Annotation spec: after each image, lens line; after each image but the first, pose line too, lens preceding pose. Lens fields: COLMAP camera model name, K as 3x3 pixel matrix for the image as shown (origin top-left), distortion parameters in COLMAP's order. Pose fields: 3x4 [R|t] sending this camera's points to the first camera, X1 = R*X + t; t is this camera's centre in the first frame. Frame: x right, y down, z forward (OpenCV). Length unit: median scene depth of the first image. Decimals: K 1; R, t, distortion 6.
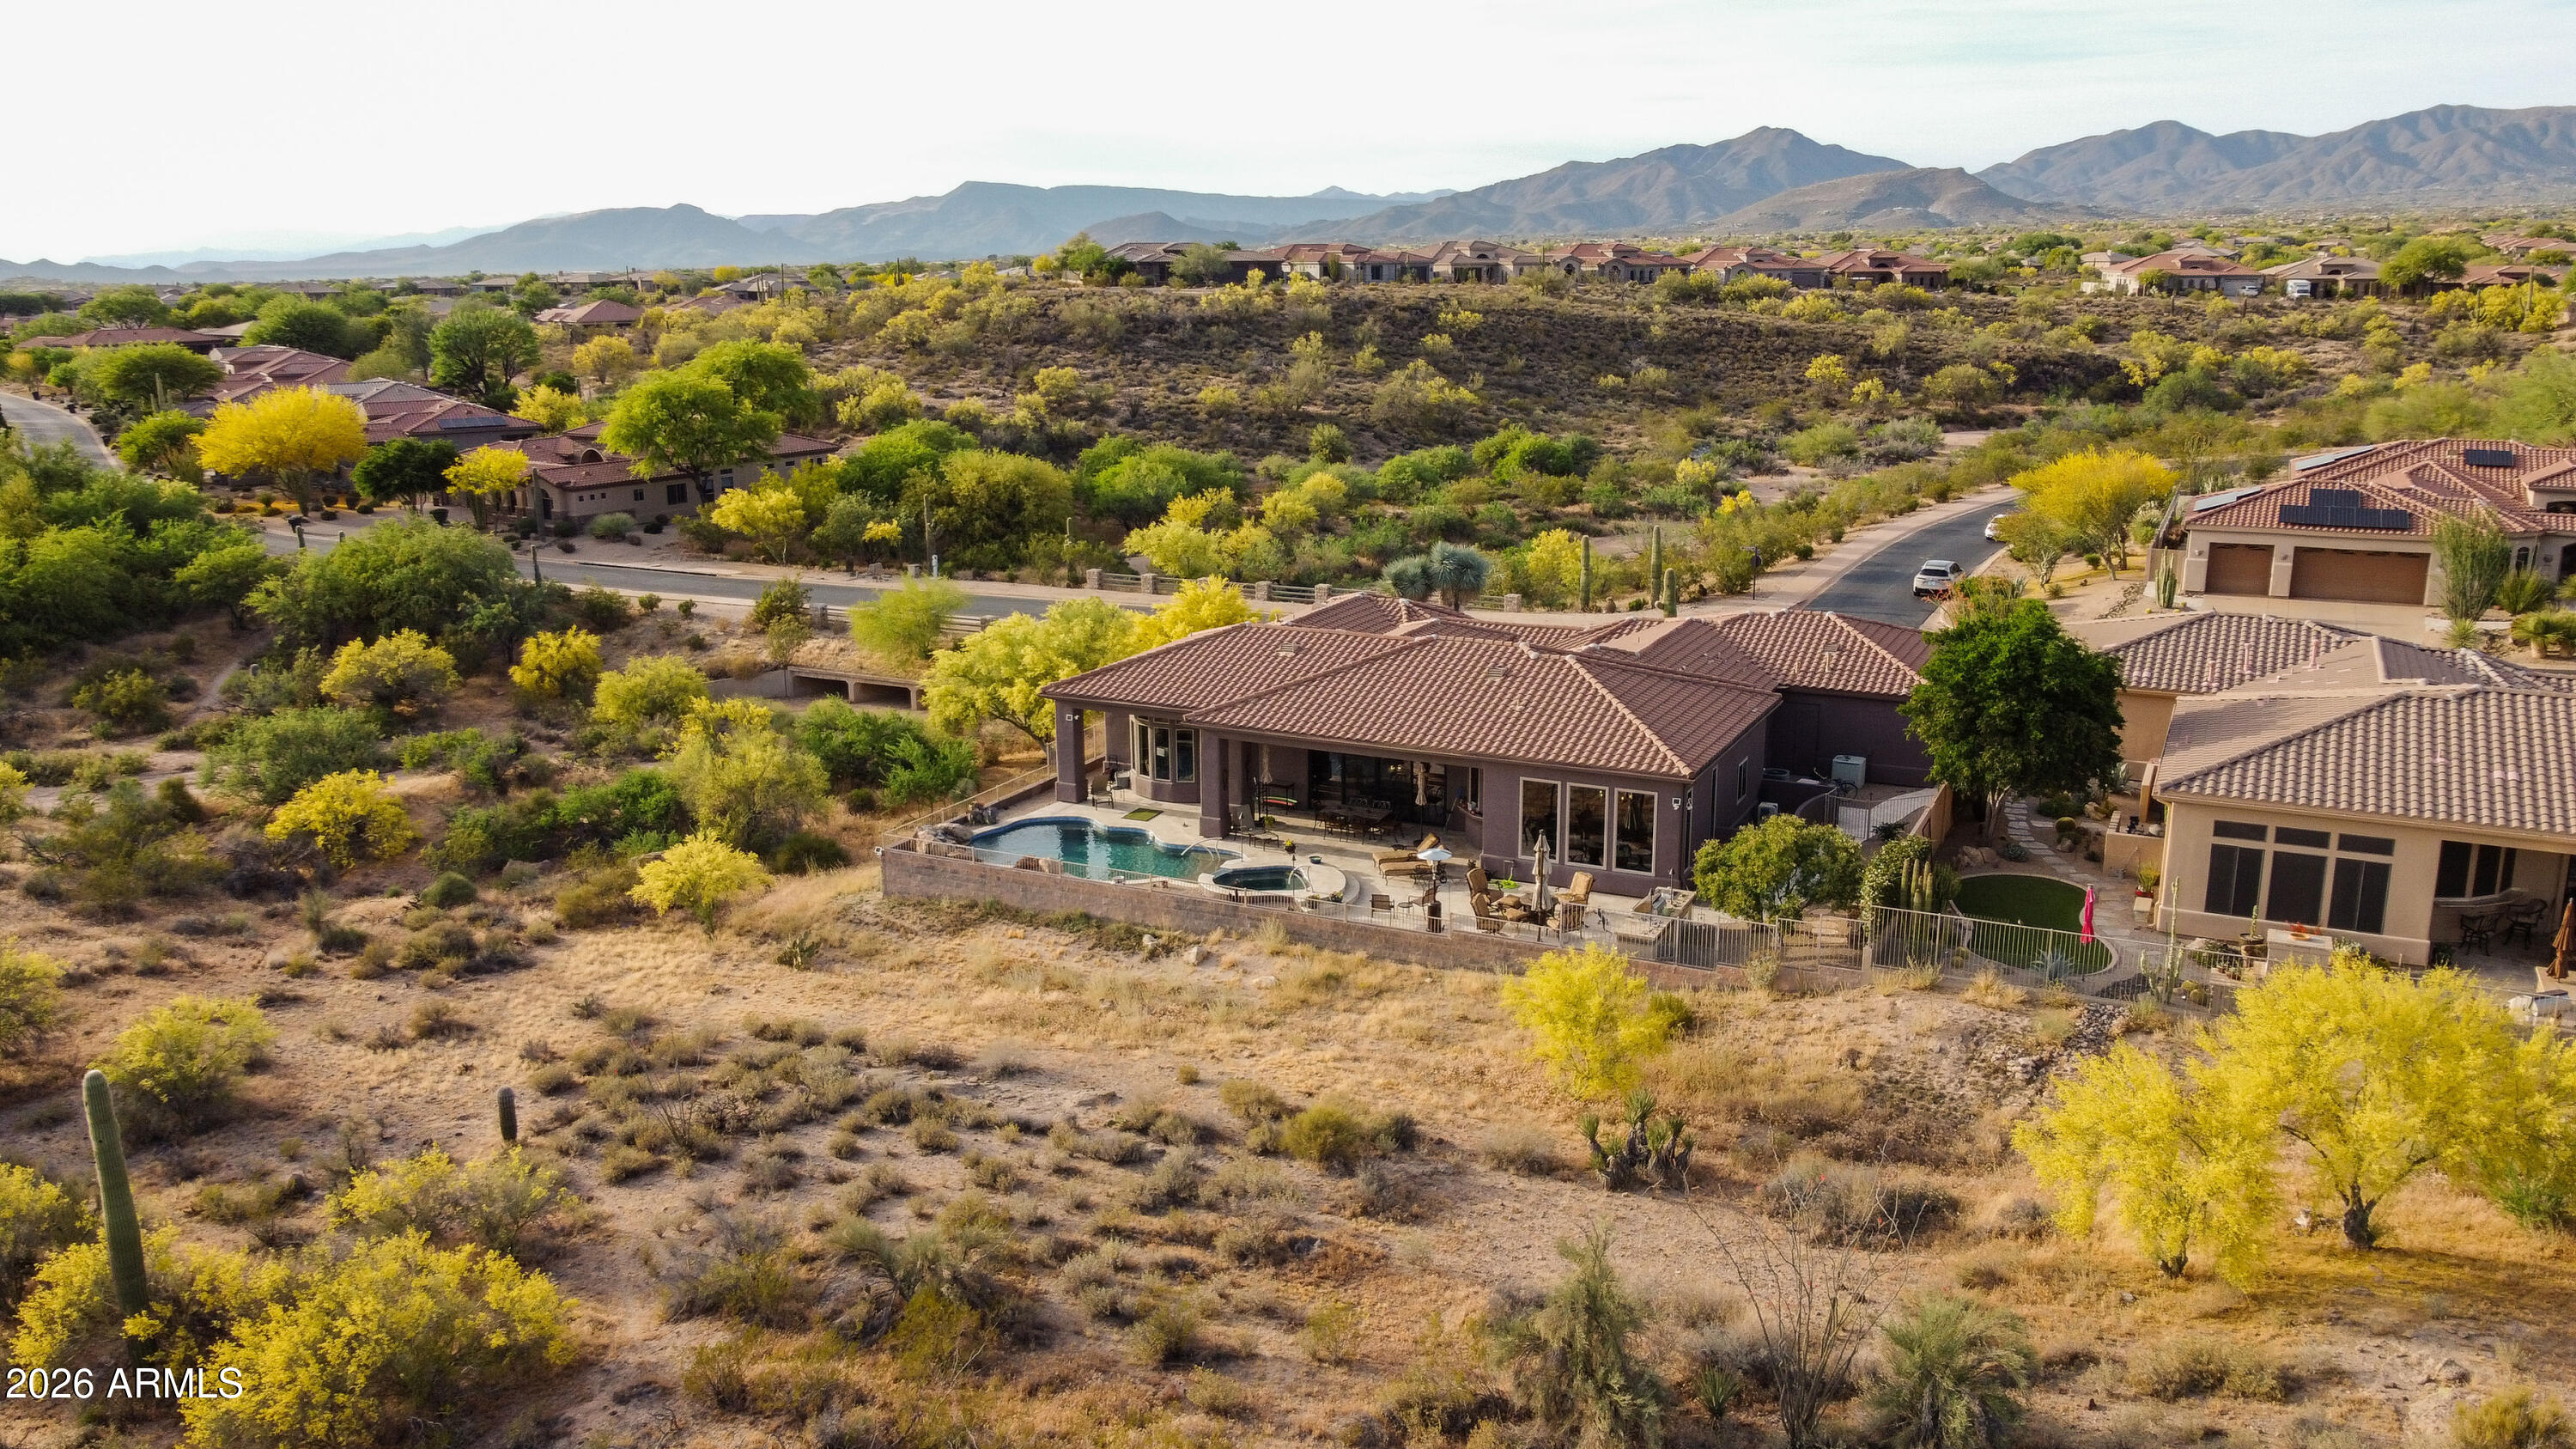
lens RADIAL K [[1967.5, 0, 1288.0], [0, 1967.5, 724.5], [0, 0, 1]] dist [-0.006010, -0.008779]
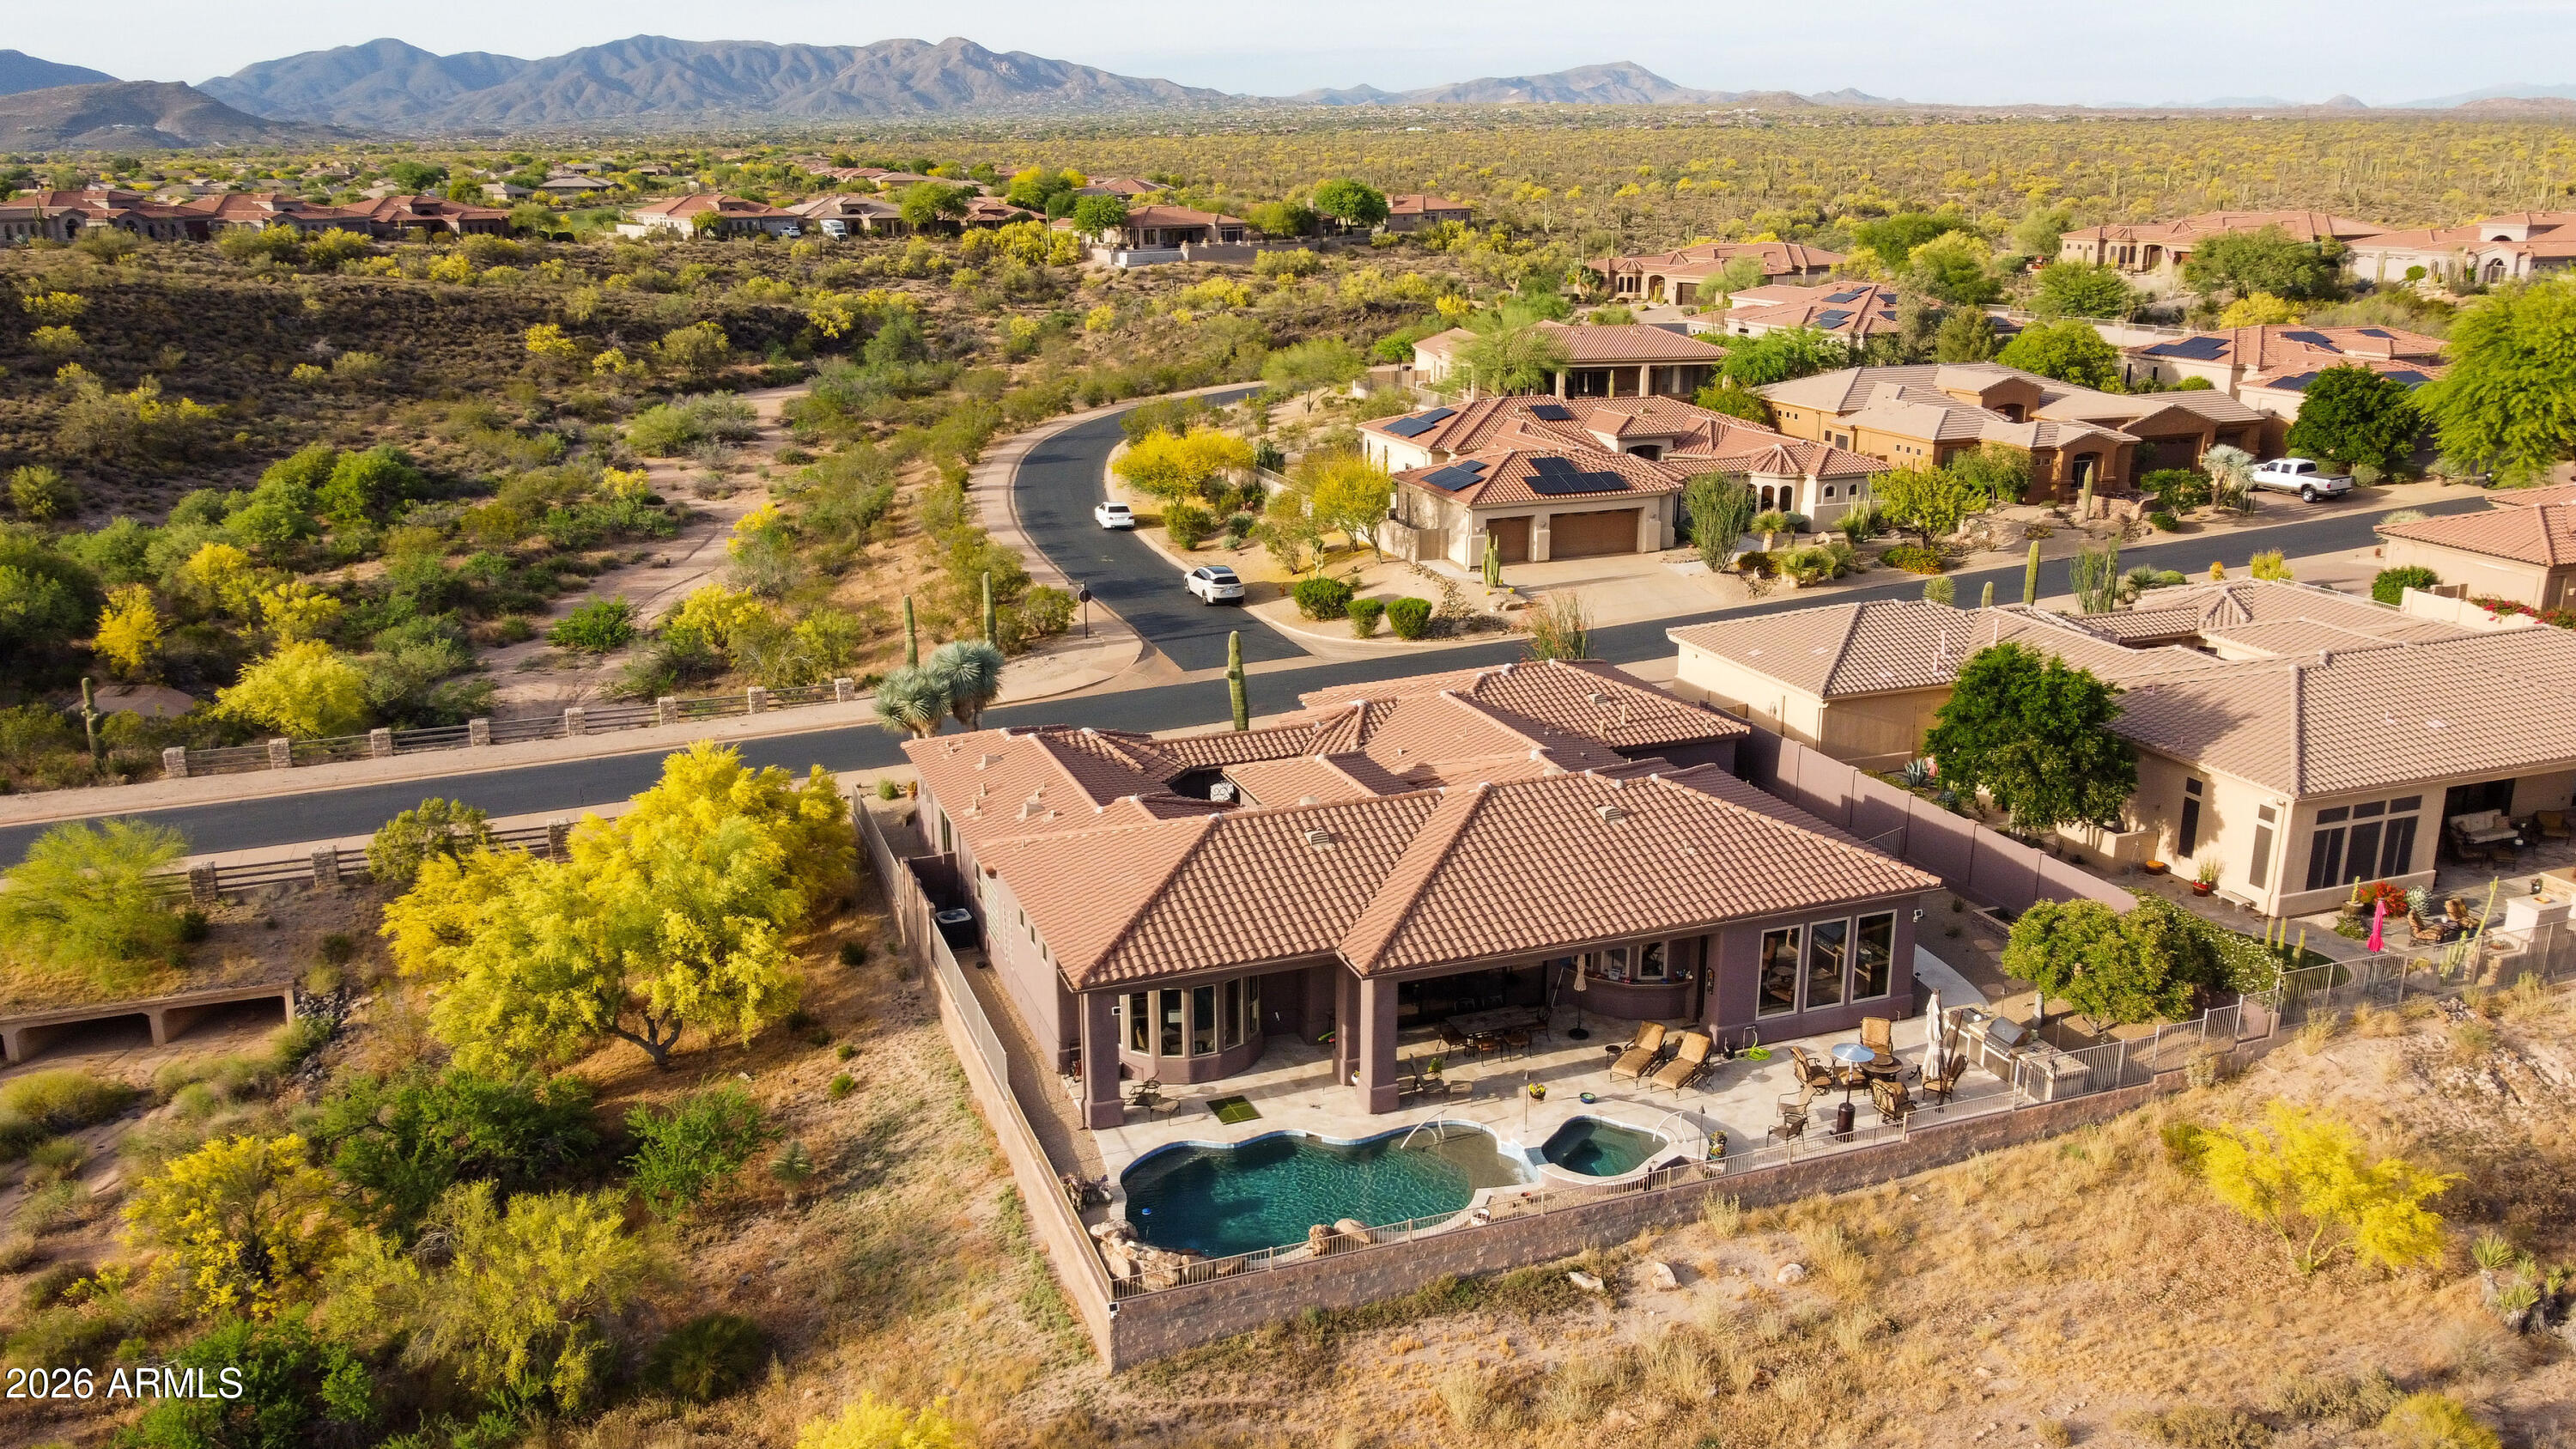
lens RADIAL K [[1967.5, 0, 1288.0], [0, 1967.5, 724.5], [0, 0, 1]] dist [-0.006010, -0.008779]
pose [[0.683635, -0.196286, 0.702933, -0.305370], [0.169501, 0.979520, 0.108672, -0.094989], [-0.709868, 0.044855, 0.702905, 0.265637]]
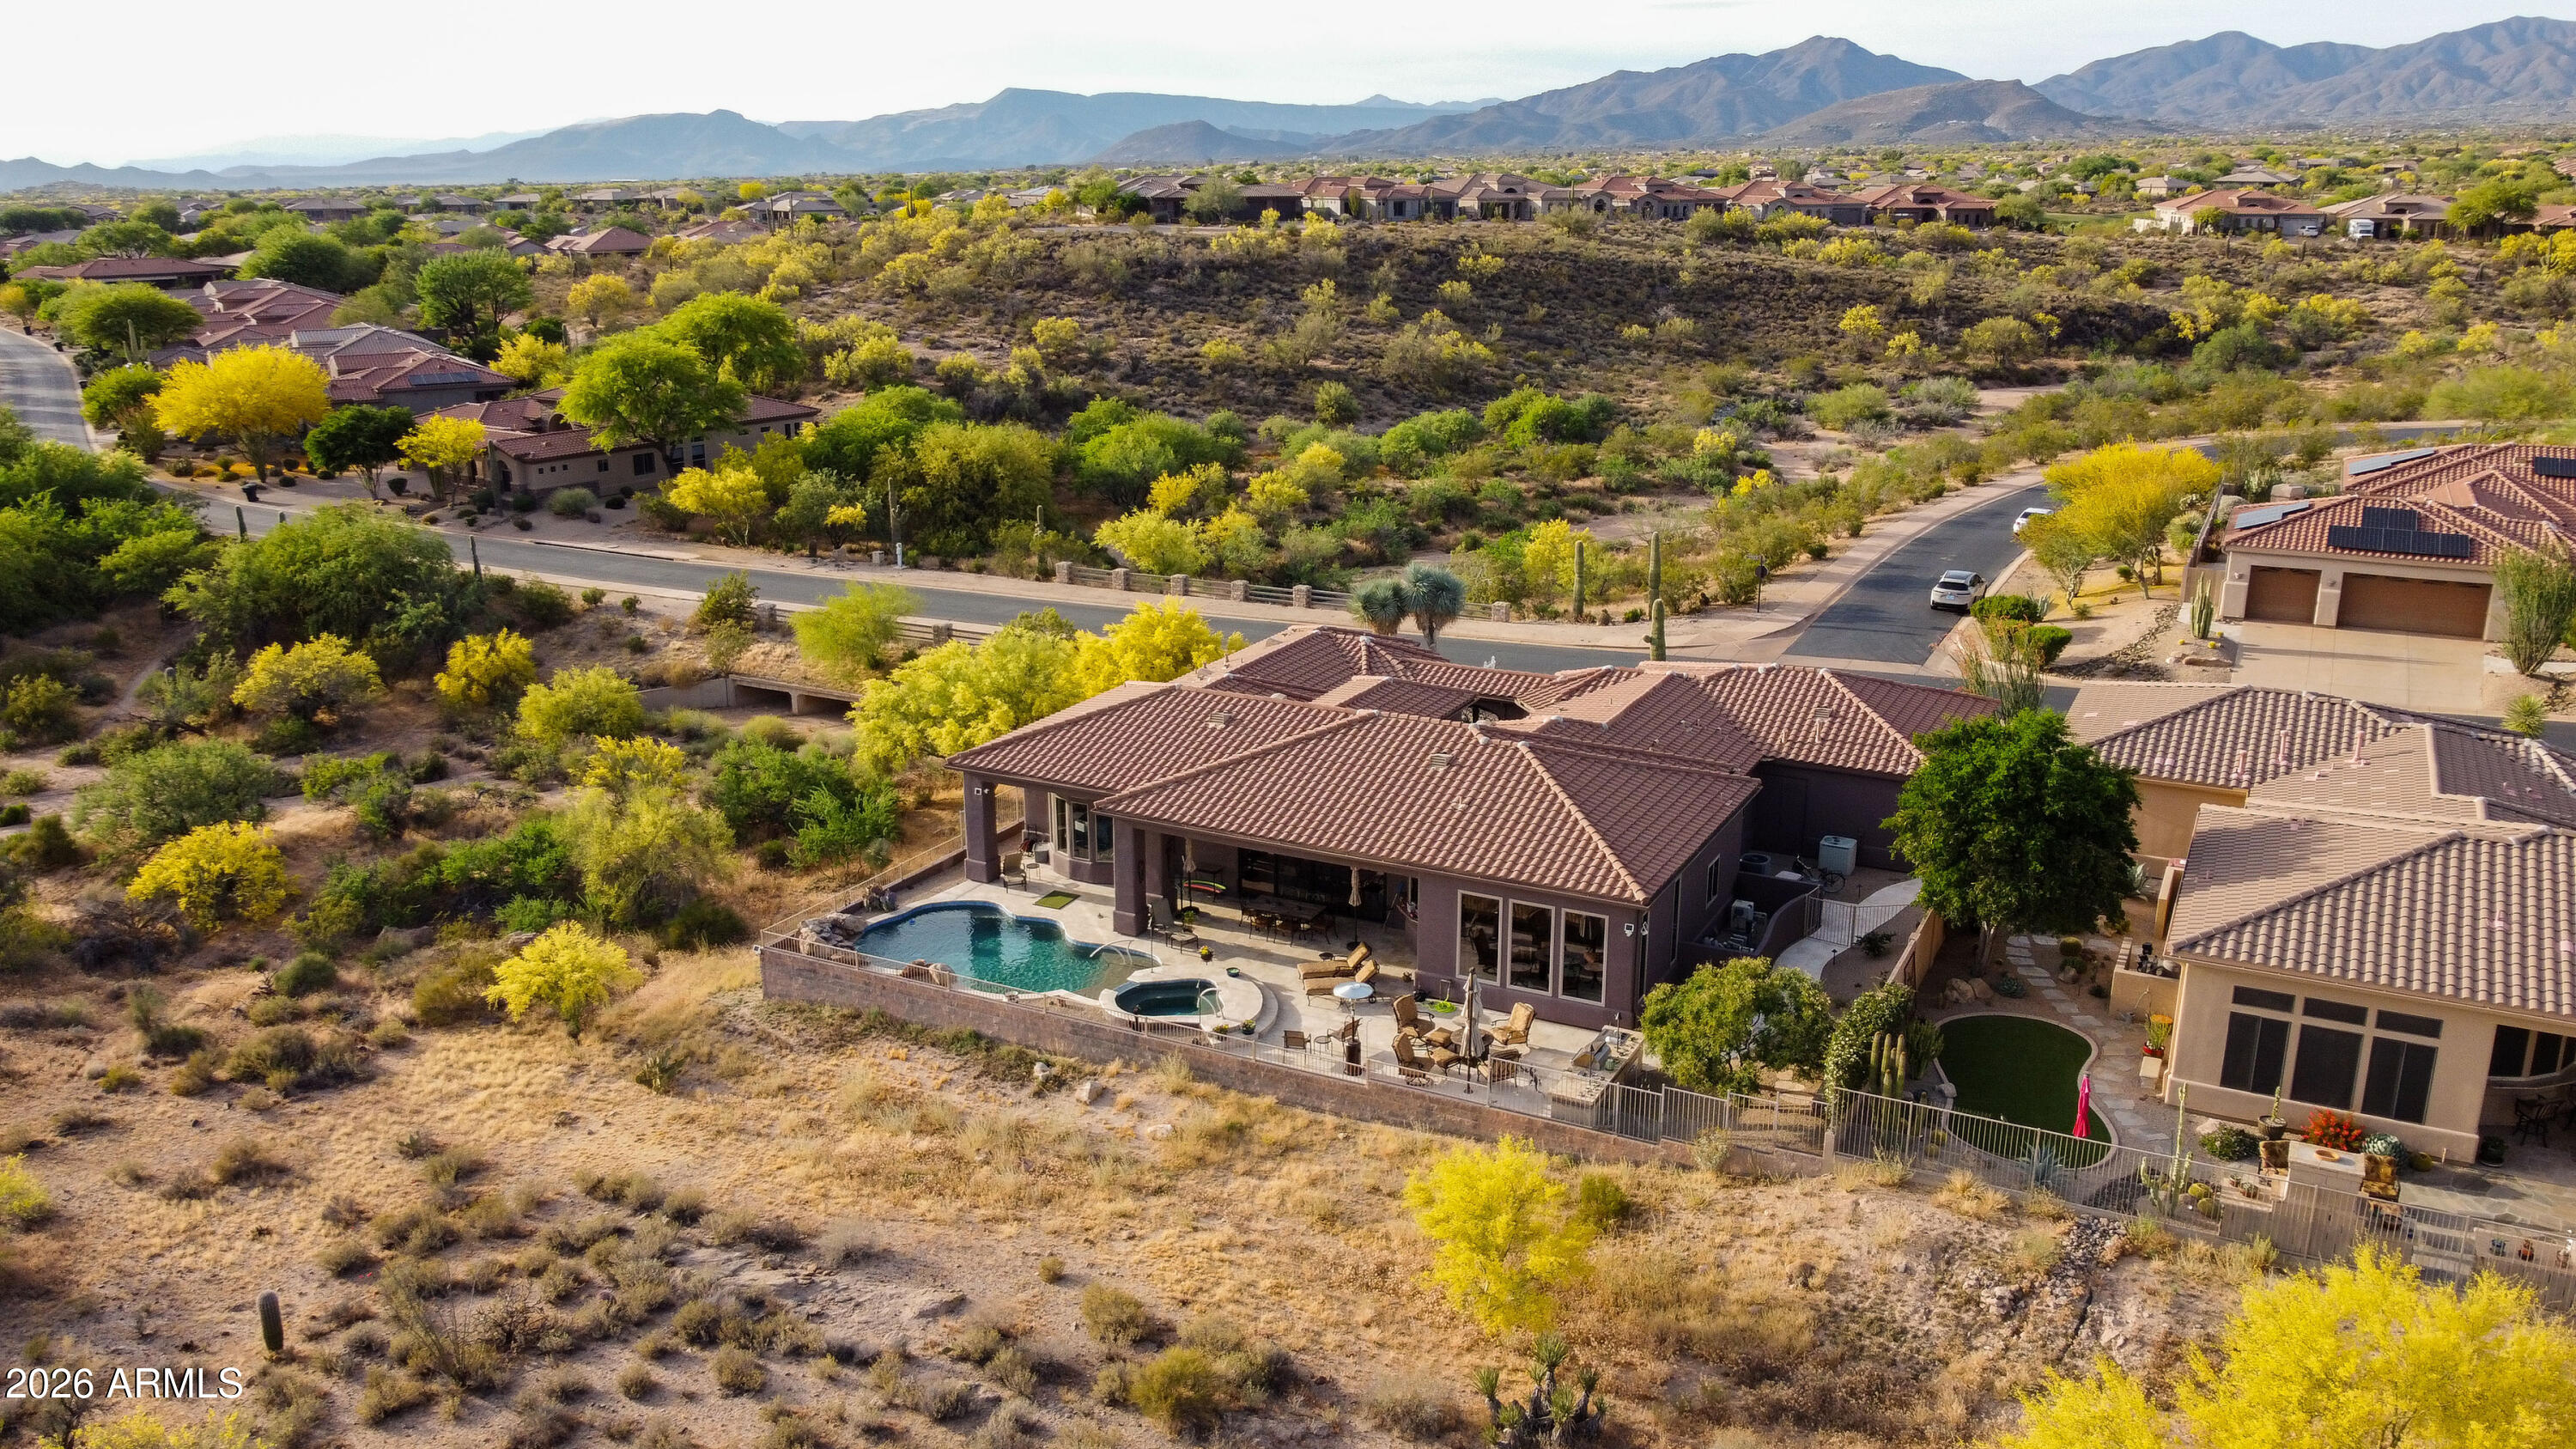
lens RADIAL K [[1967.5, 0, 1288.0], [0, 1967.5, 724.5], [0, 0, 1]] dist [-0.006010, -0.008779]
pose [[0.999758, 0.011004, -0.019060, 0.028163], [-0.010173, 0.999016, 0.043171, -0.042839], [0.019516, -0.042967, 0.998886, 0.052944]]
